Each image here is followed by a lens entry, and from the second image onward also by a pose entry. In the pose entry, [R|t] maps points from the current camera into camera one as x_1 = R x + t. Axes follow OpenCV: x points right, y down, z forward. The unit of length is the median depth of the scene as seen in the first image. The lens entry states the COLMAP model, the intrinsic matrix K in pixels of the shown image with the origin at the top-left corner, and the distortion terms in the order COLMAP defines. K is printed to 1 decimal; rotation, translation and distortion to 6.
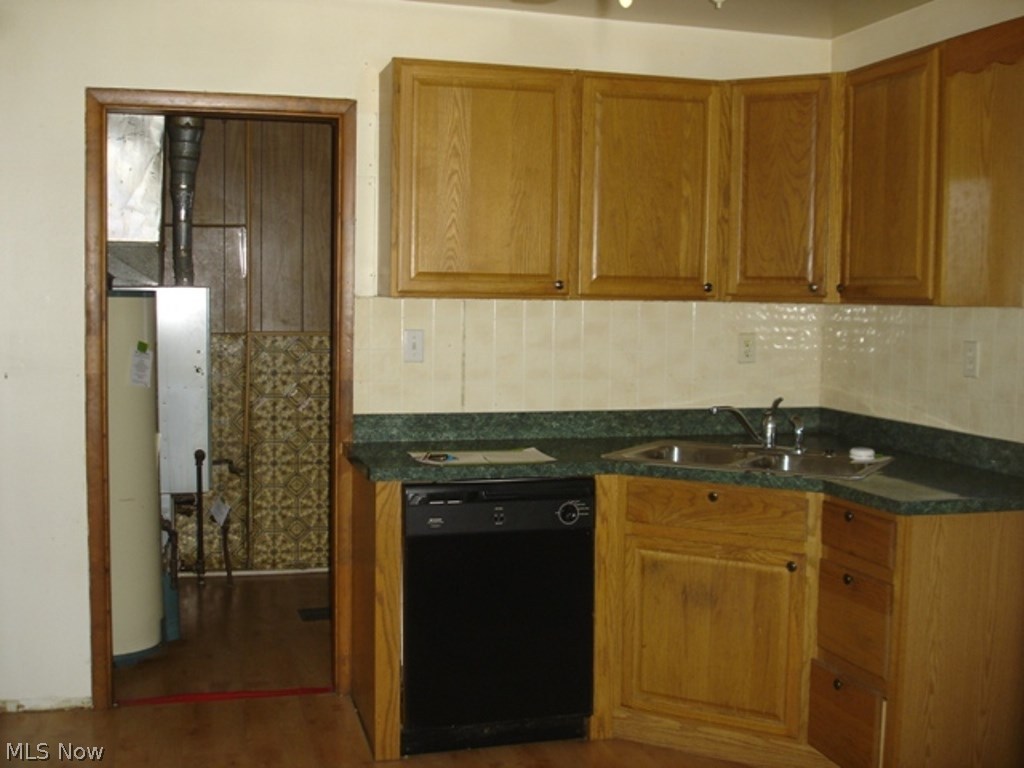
lens RADIAL K [[1140.2, 0, 512.0], [0, 1140.2, 384.0], [0, 0, 1]] dist [-0.098379, -0.019542]
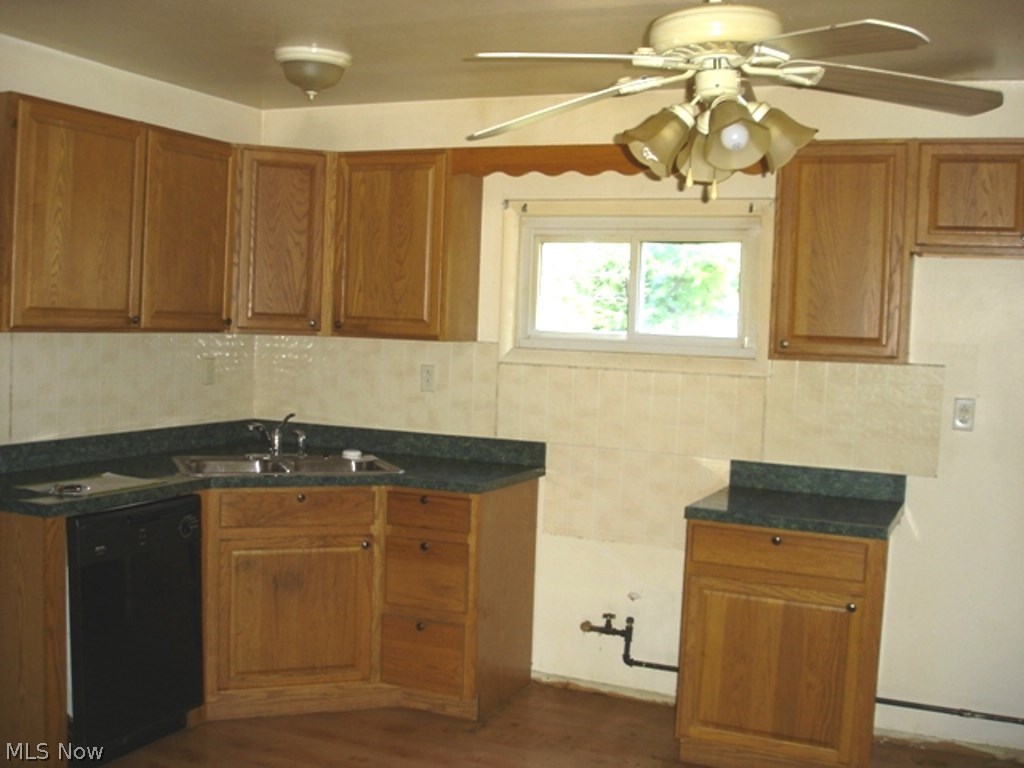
lens RADIAL K [[1140.2, 0, 512.0], [0, 1140.2, 384.0], [0, 0, 1]] dist [-0.098379, -0.019542]
pose [[0.636231, -0.032430, 0.770817, -0.575031], [0.029896, 0.999402, 0.017371, -0.035164], [-0.770919, 0.011992, 0.636820, 0.044280]]
